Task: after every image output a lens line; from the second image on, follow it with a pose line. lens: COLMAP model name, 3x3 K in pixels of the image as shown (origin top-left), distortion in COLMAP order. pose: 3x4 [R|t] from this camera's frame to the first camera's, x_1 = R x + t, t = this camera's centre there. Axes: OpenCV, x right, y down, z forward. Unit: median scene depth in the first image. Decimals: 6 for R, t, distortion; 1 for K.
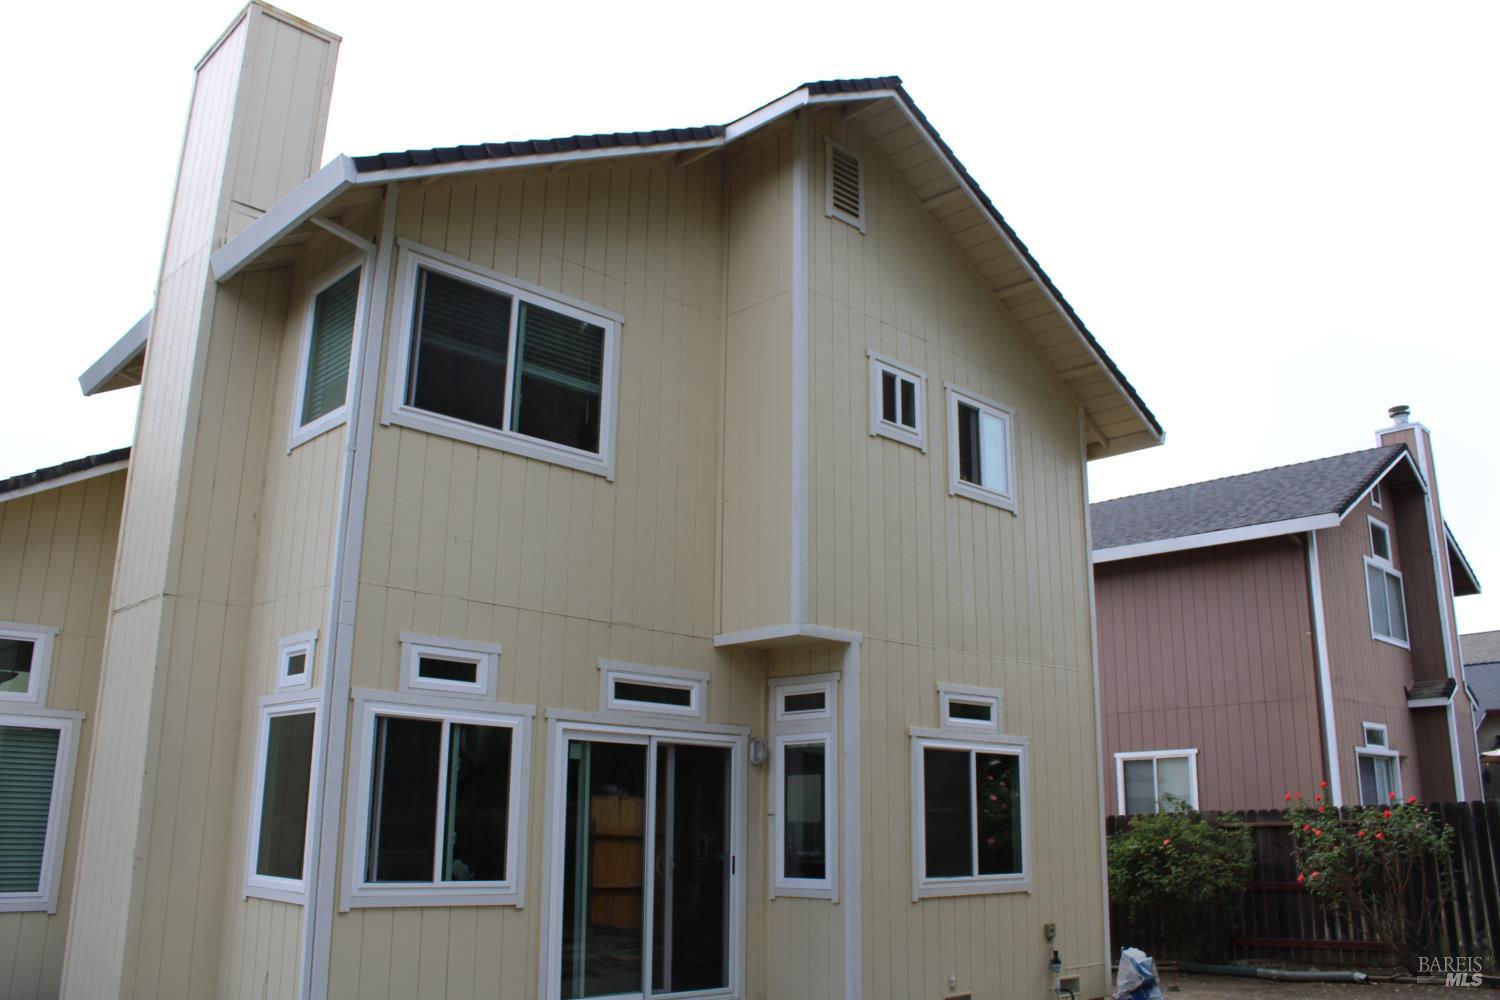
lens RADIAL K [[1253.6, 0, 754.7], [0, 1253.6, 498.3], [0, 0, 1]] dist [-0.165258, 0.145982]
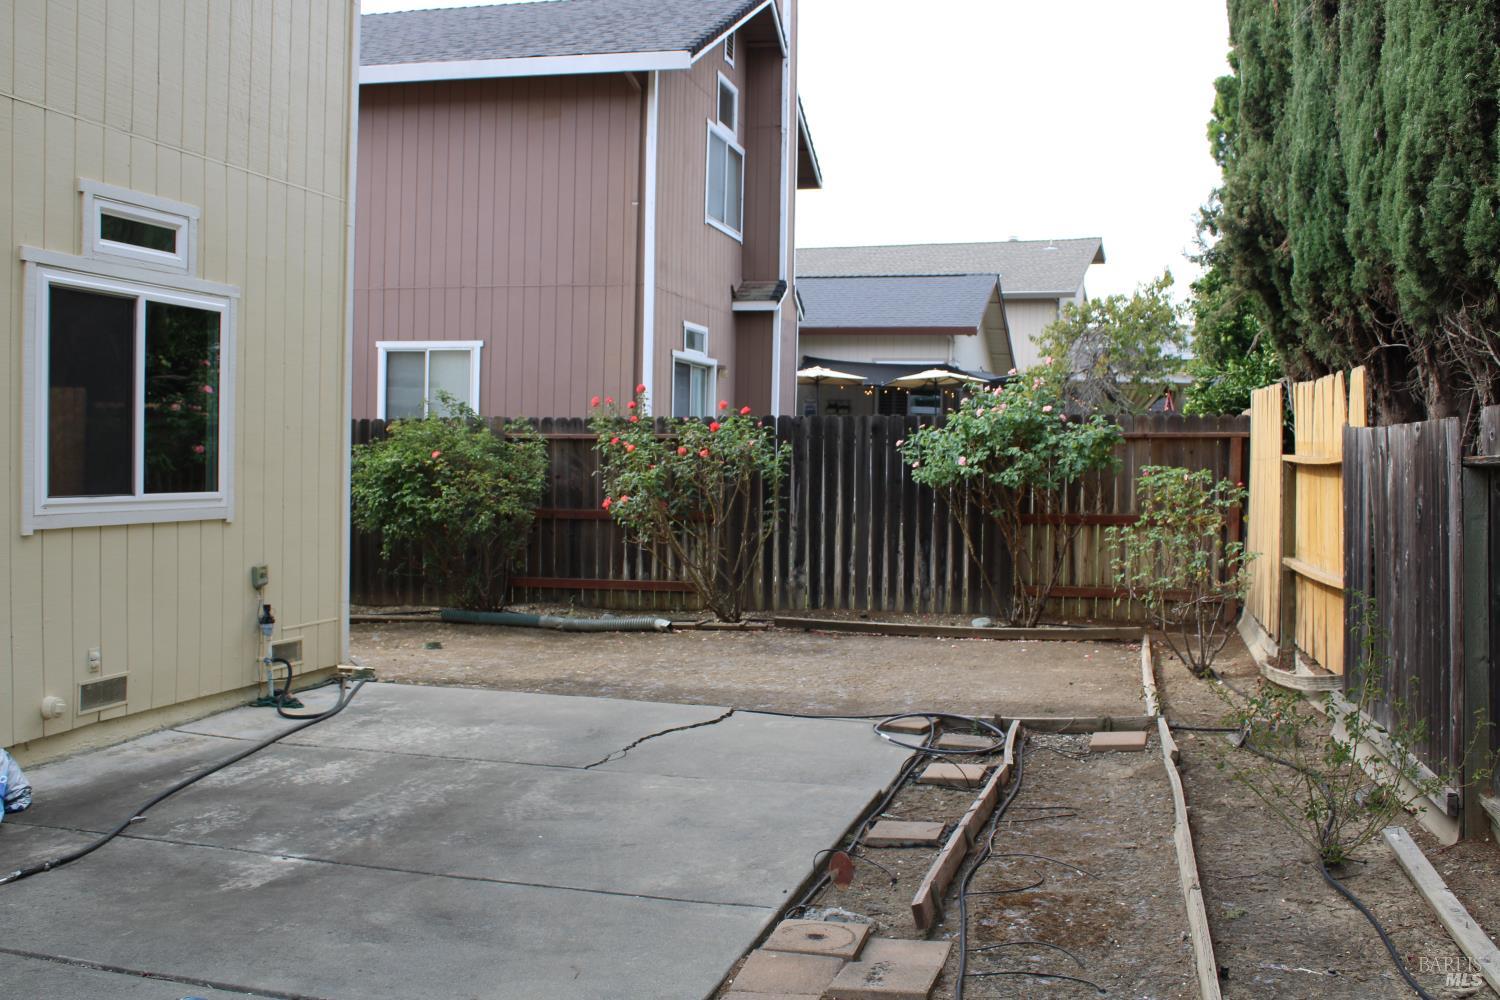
lens RADIAL K [[1422.3, 0, 745.5], [0, 1422.3, 501.7], [0, 0, 1]] dist [-0.099560, 0.000000]
pose [[0.862237, -0.008375, 0.506436, 0.080646], [-0.142419, 0.955515, 0.258278, 0.076113], [-0.486070, -0.294823, 0.822688, 0.243468]]
